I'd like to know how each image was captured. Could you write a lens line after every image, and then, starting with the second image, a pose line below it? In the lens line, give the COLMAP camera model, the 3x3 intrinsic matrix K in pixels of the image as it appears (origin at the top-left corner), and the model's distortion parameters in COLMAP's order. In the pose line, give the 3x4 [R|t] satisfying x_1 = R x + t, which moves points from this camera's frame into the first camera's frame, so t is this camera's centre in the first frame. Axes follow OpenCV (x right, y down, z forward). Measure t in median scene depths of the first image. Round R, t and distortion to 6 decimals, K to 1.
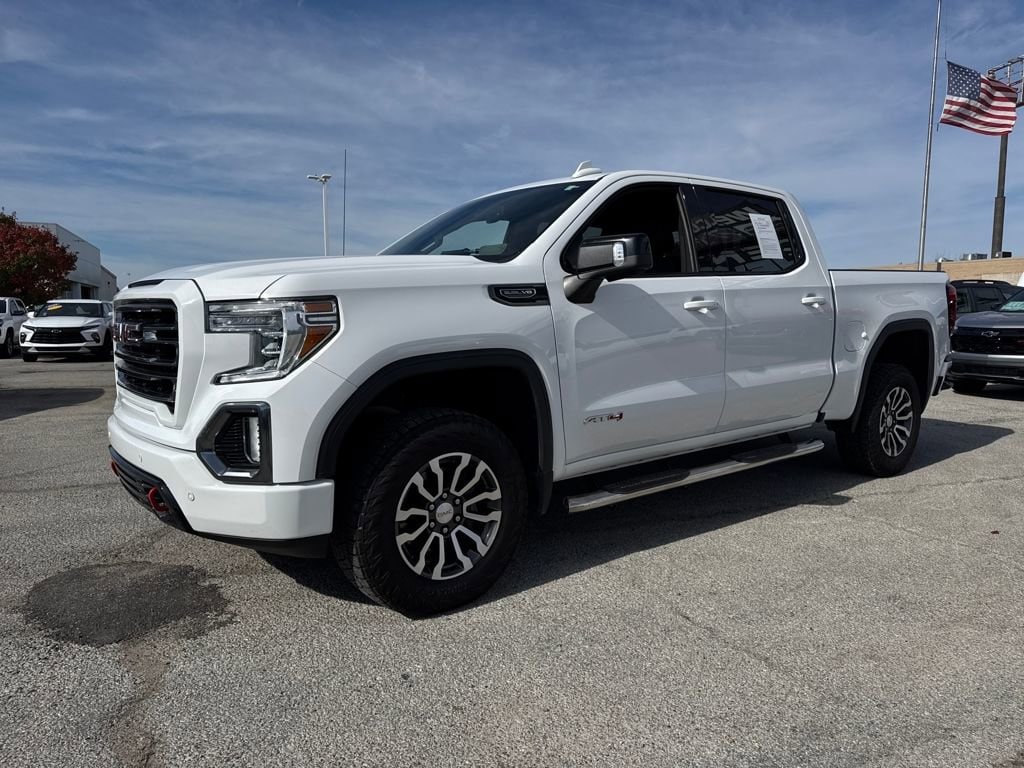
lens RADIAL K [[729.9, 0, 516.2], [0, 729.9, 387.7], [0, 0, 1]] dist [0.049421, -0.030011]
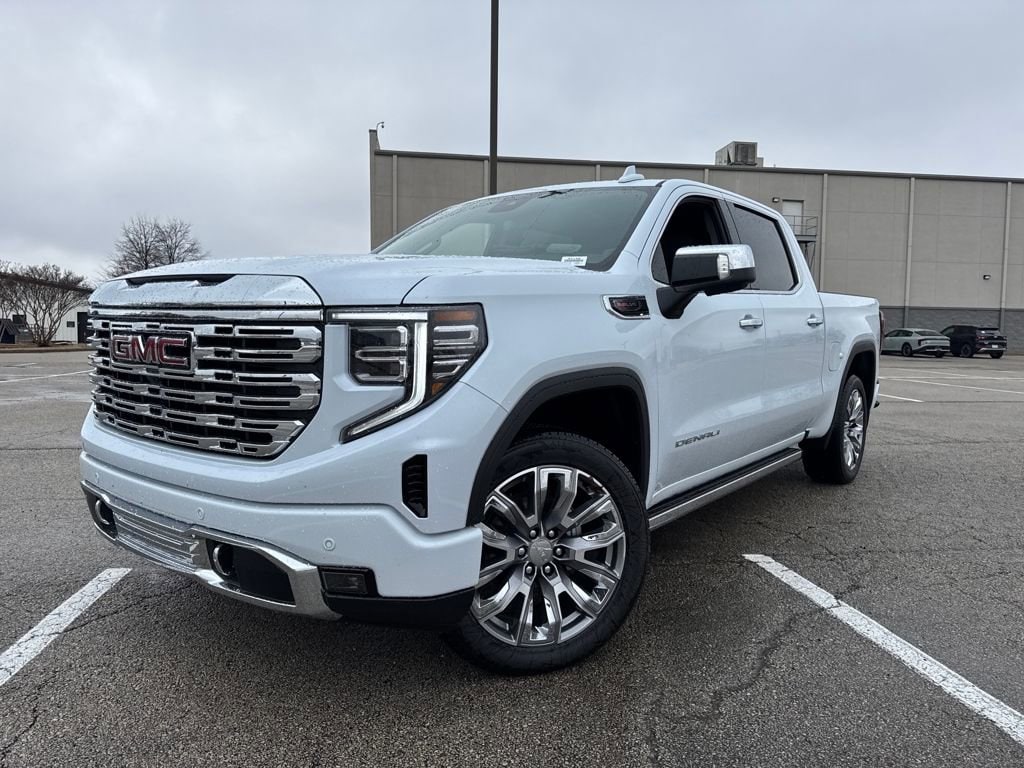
lens RADIAL K [[729.9, 0, 512.5], [0, 729.9, 395.5], [0, 0, 1]] dist [0.049421, -0.030011]
pose [[0.971527, 0.003625, 0.236903, -0.406979], [-0.003099, 0.999992, -0.002592, -0.019661], [-0.236910, 0.001784, 0.971530, 0.196911]]
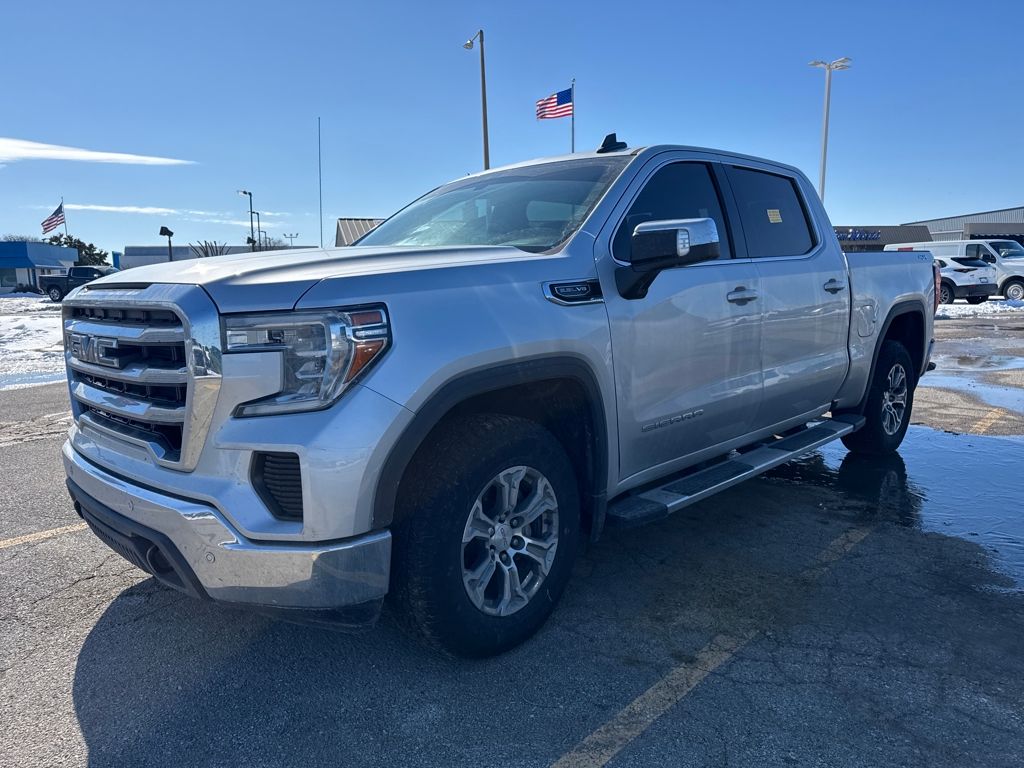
lens RADIAL K [[729.9, 0, 518.5], [0, 729.9, 385.9], [0, 0, 1]] dist [0.049421, -0.030011]
pose [[0.992372, -0.028268, 0.119997, -0.199966], [0.023455, 0.998870, 0.041333, -0.063903], [-0.121030, -0.038203, 0.991913, 0.176488]]
